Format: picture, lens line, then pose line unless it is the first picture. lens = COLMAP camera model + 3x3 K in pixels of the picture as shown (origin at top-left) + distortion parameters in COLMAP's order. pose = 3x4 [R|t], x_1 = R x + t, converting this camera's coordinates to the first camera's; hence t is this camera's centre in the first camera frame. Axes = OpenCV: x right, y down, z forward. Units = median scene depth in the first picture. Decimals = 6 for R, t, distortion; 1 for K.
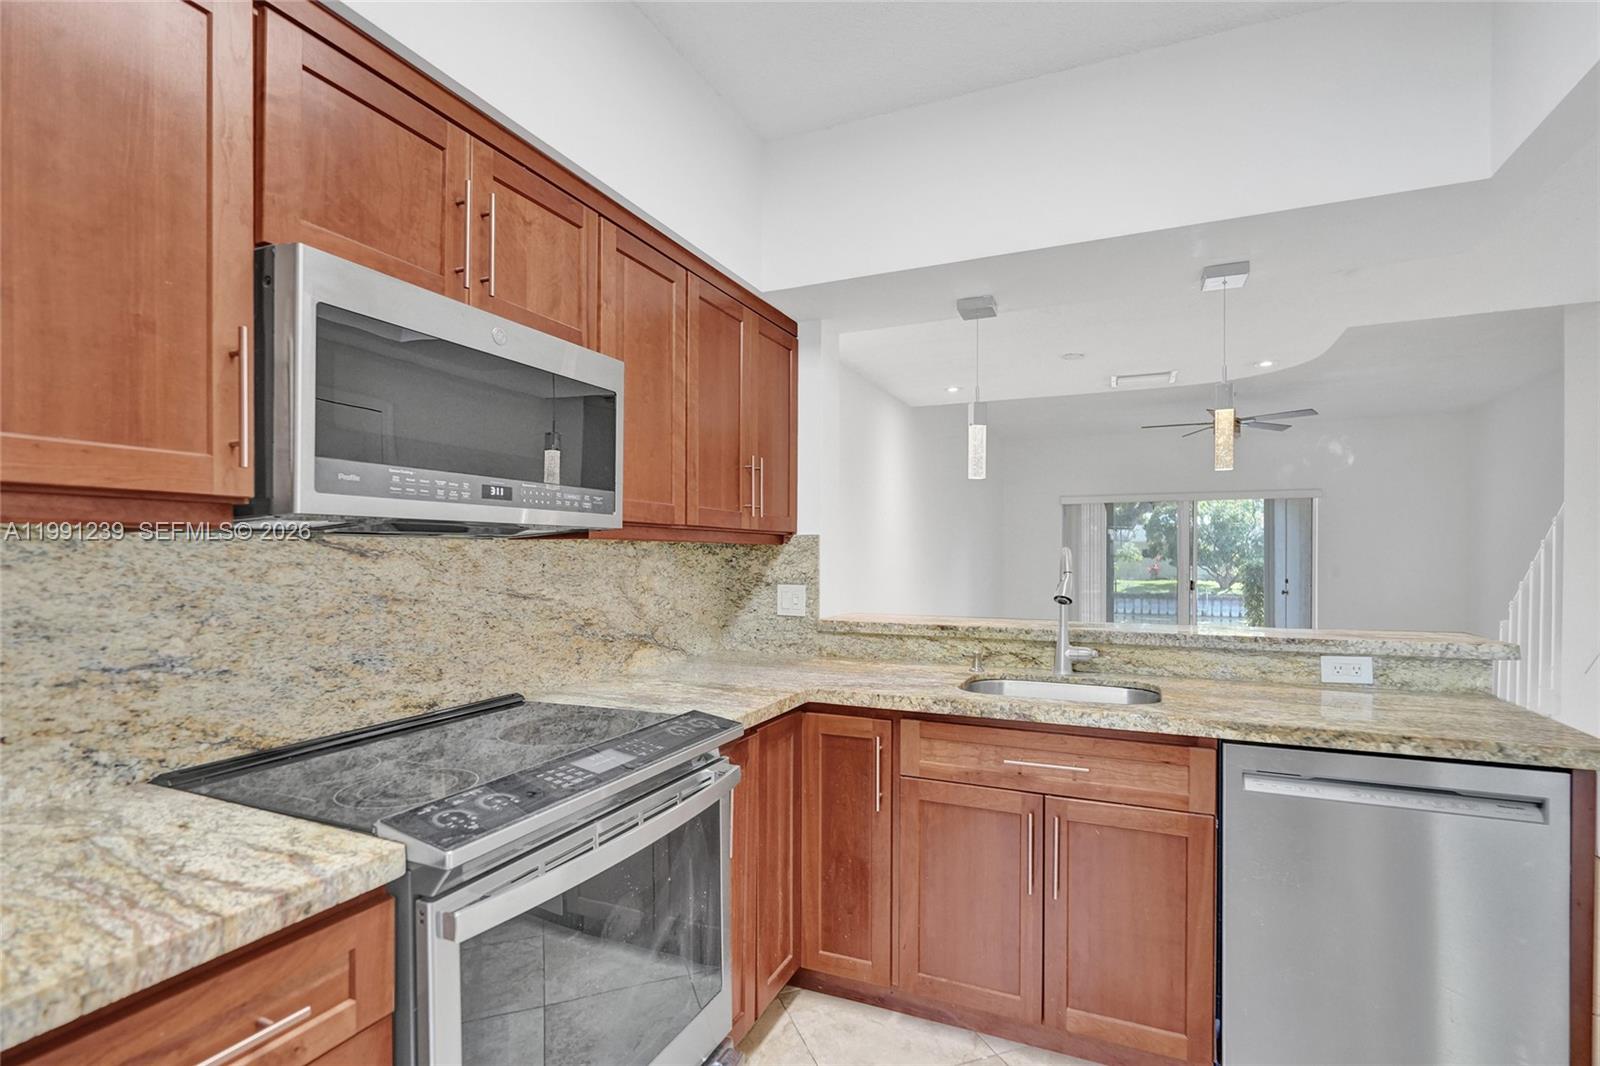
lens RADIAL K [[757.4, 0, 797.8], [0, 757.4, 557.0], [0, 0, 1]] dist [-0.000601, 0.000778]
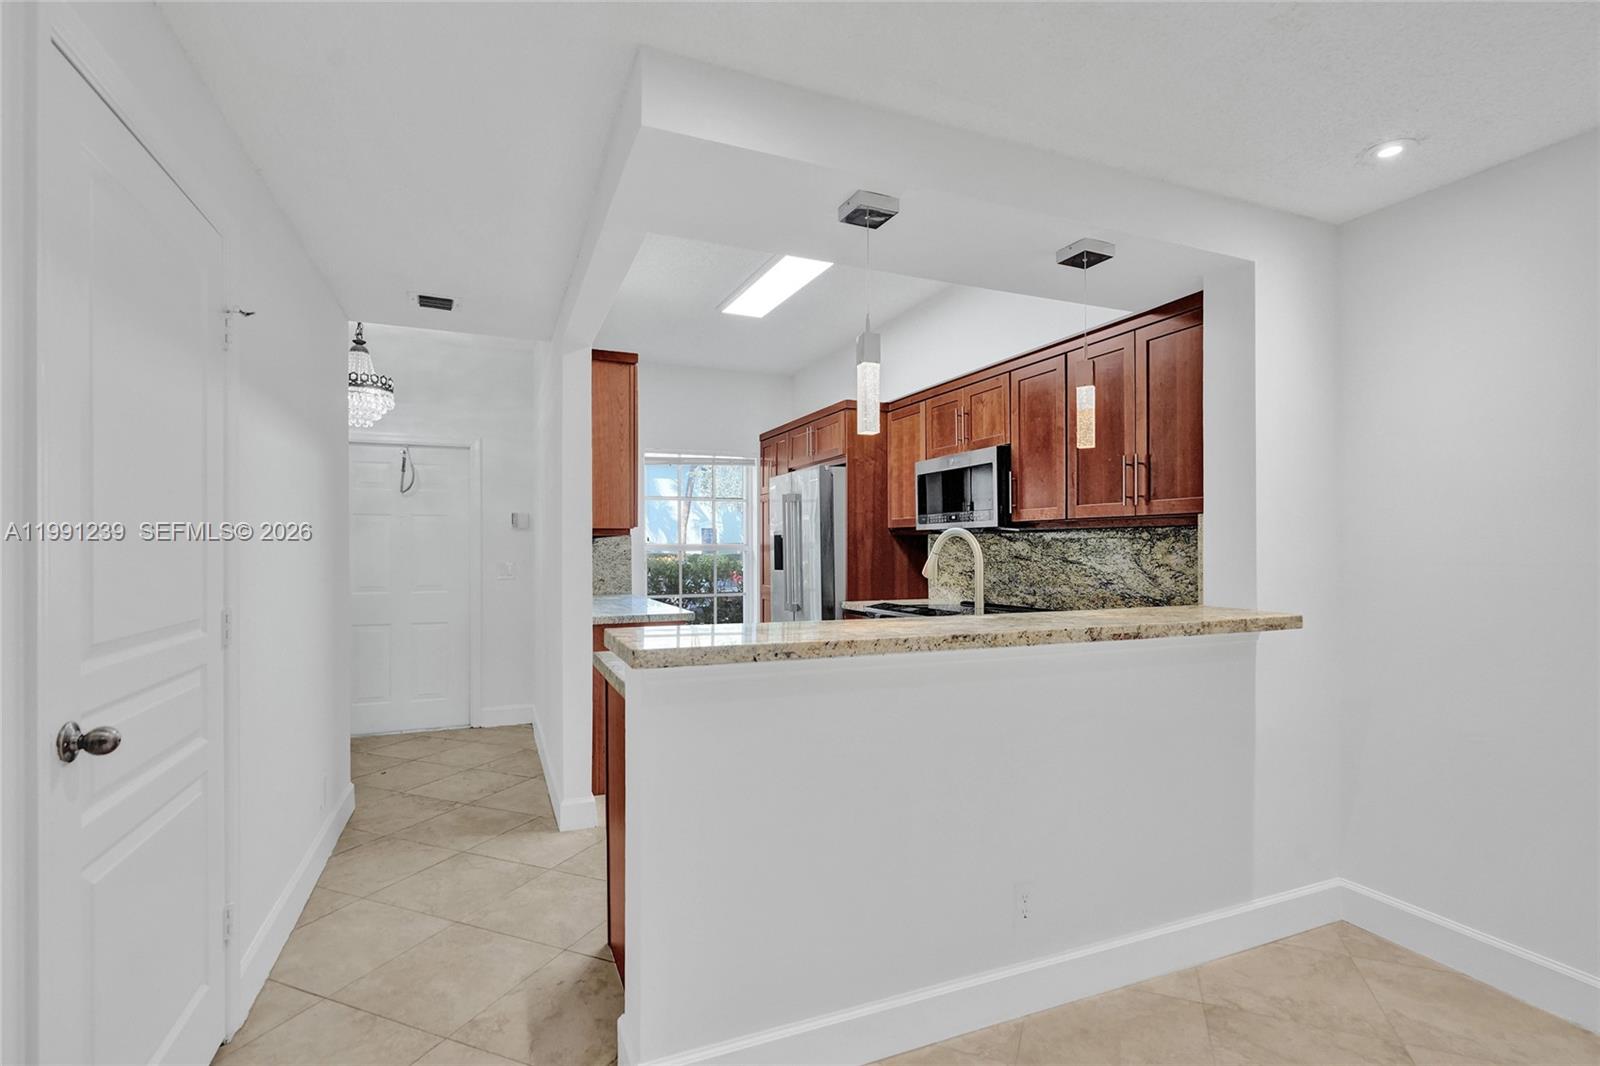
lens RADIAL K [[740.9, 0, 800.8], [0, 740.9, 544.9], [0, 0, 1]] dist [-0.001121, 0.000041]
pose [[-0.678588, -0.002434, -0.734515, 1.413975], [-0.002002, 0.999997, -0.001464, 0.014565], [0.734517, 0.000477, -0.678590, 1.738102]]
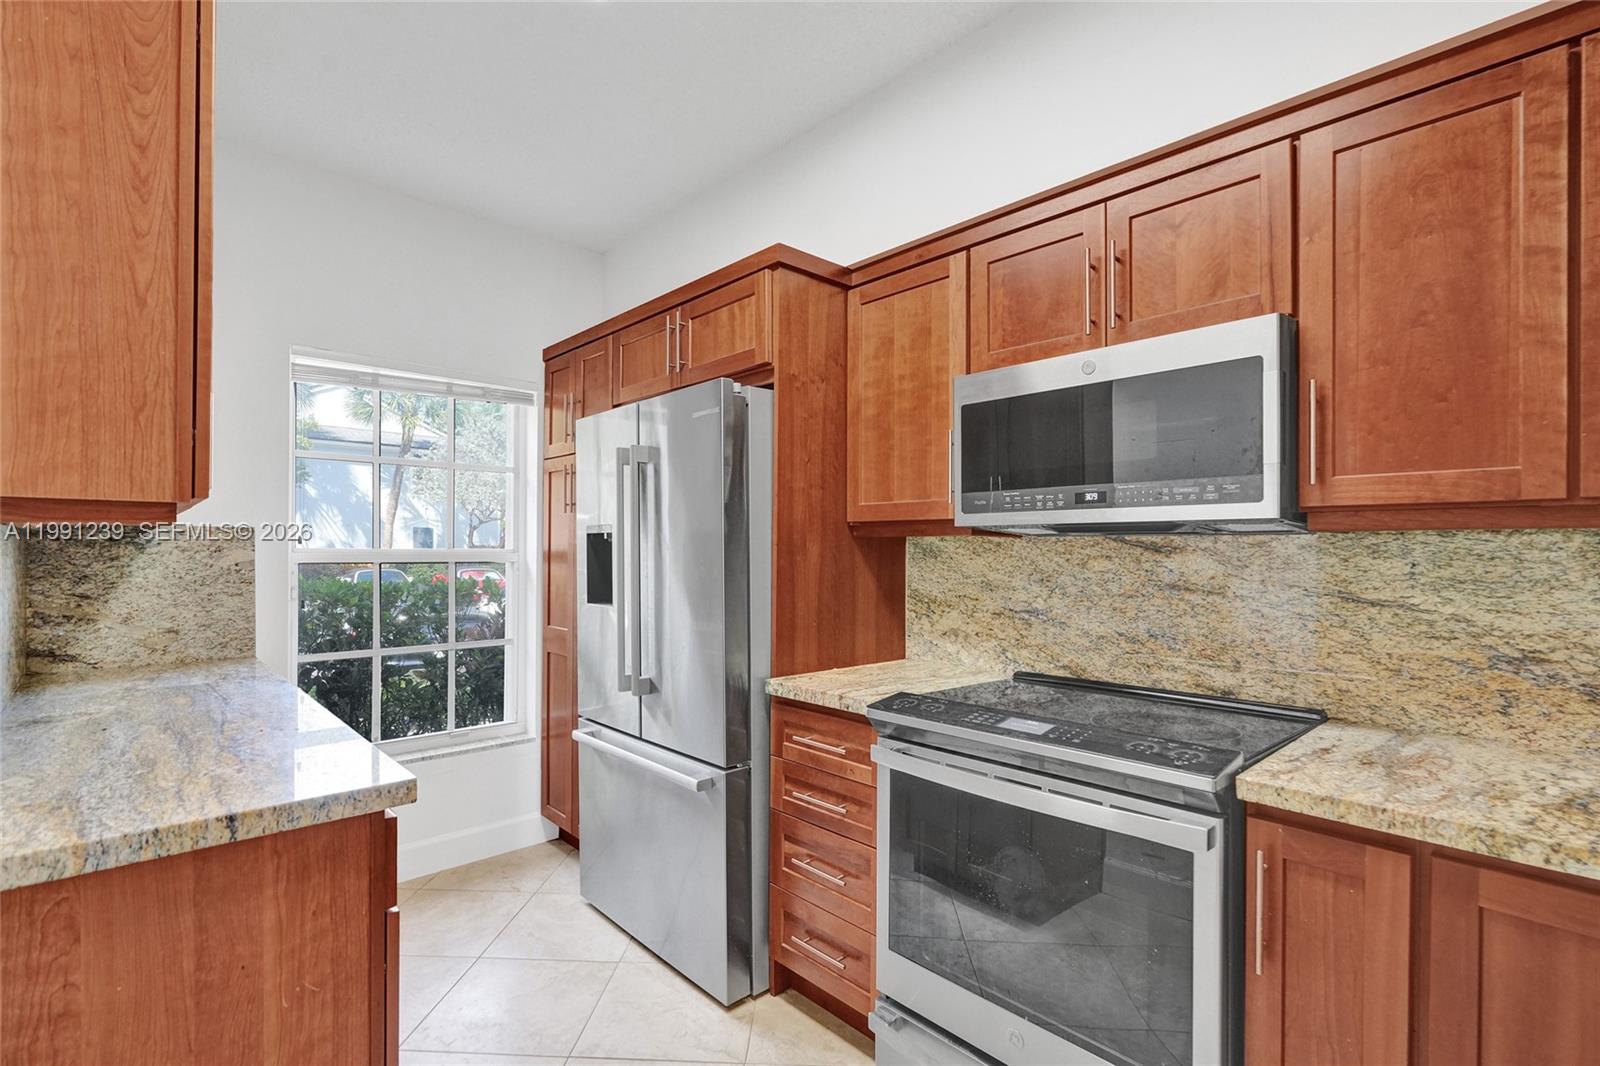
lens RADIAL K [[745.1, 0, 800.3], [0, 745.1, 550.3], [0, 0, 1]] dist [-0.003593, 0.000559]
pose [[-0.386879, -0.002614, -0.922127, 0.614785], [-0.009217, 0.999957, 0.001032, 0.000704], [0.922085, 0.008899, -0.386886, 0.737834]]
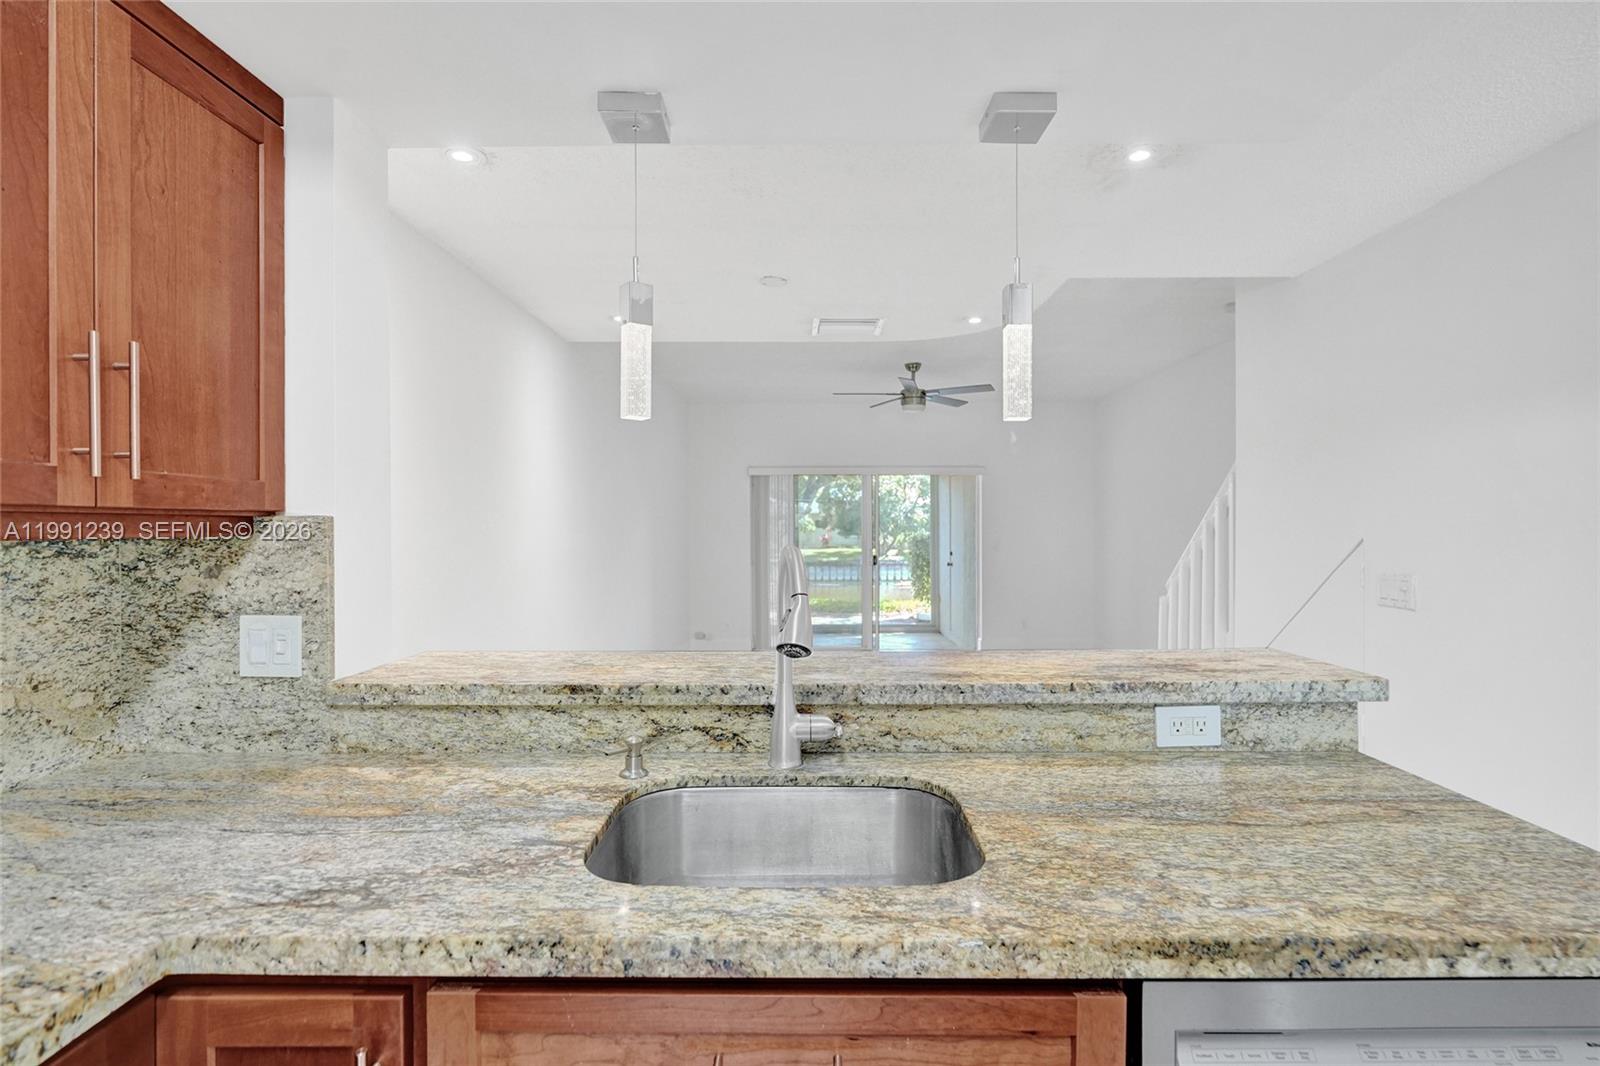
lens RADIAL K [[743.1, 0, 805.5], [0, 743.1, 533.5], [0, 0, 1]] dist [-0.003631, -0.000407]
pose [[0.913422, -0.007977, 0.406936, 0.162357], [0.004307, 0.999941, 0.009934, -0.029326], [-0.406992, -0.007321, 0.913403, 0.569970]]
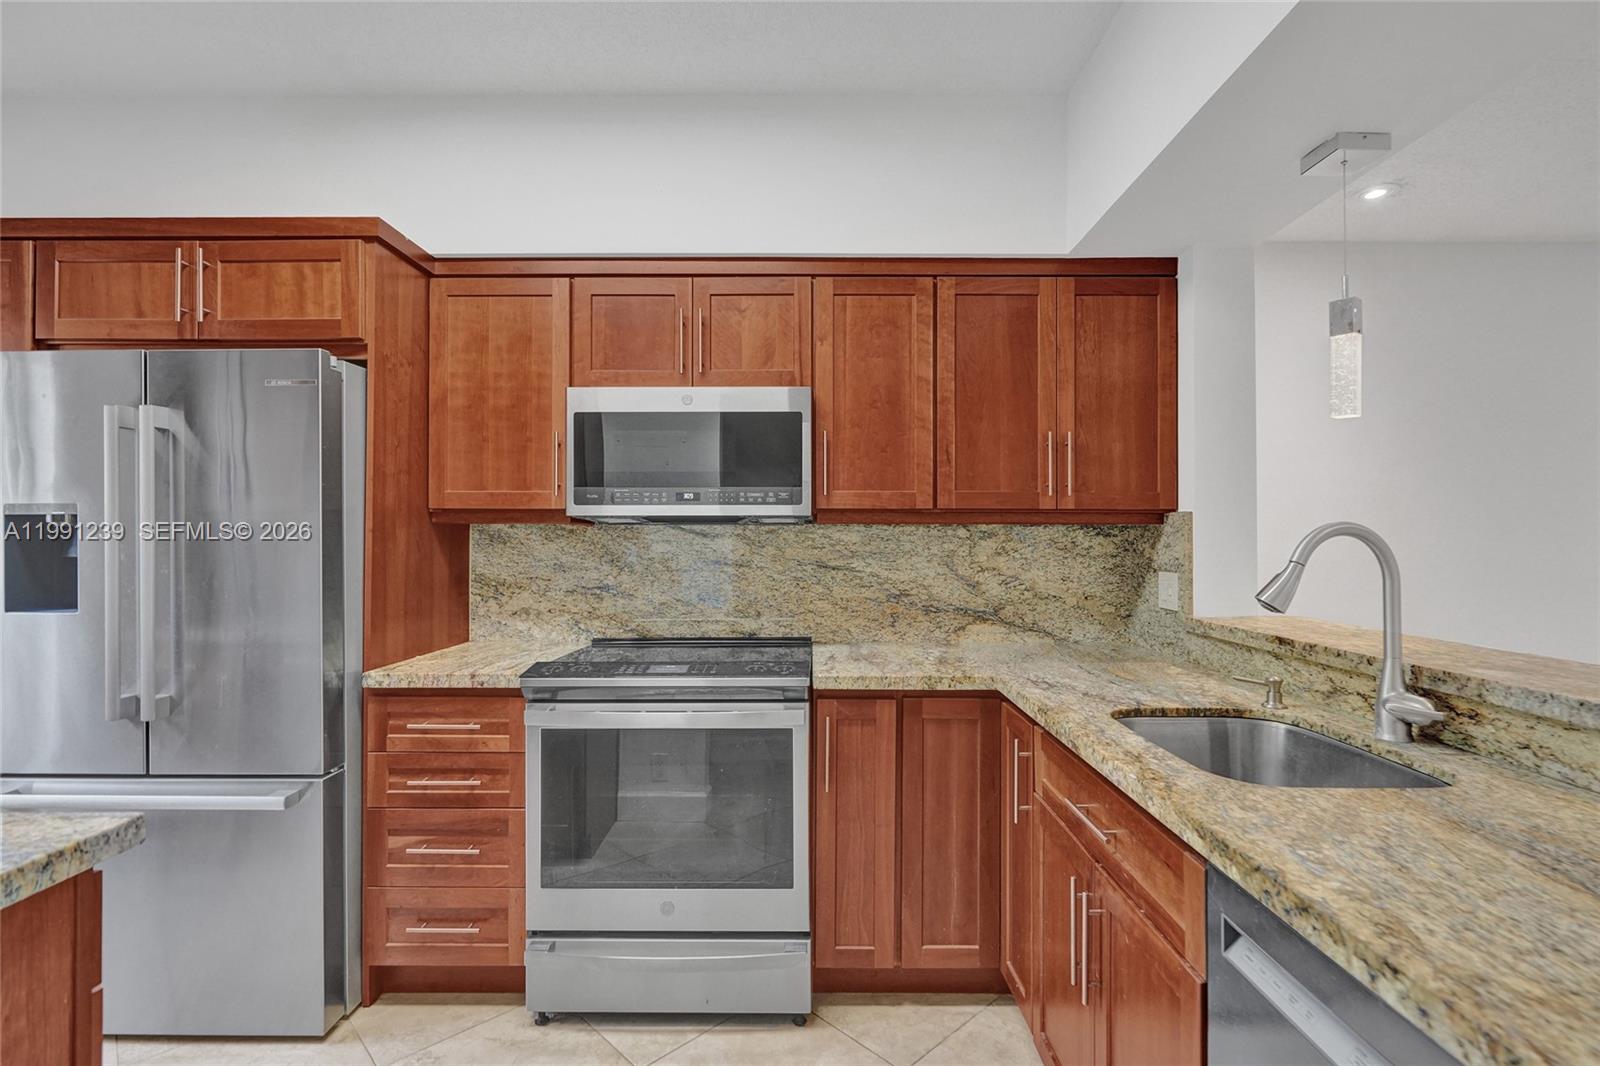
lens RADIAL K [[746.5, 0, 800.0], [0, 746.5, 533.0], [0, 0, 1]] dist [-0.004318, 0.000492]
pose [[0.402827, -0.007574, -0.915245, 0.813672], [-0.004034, 0.999941, -0.010051, 0.004831], [0.915267, 0.007741, 0.402773, 0.415688]]
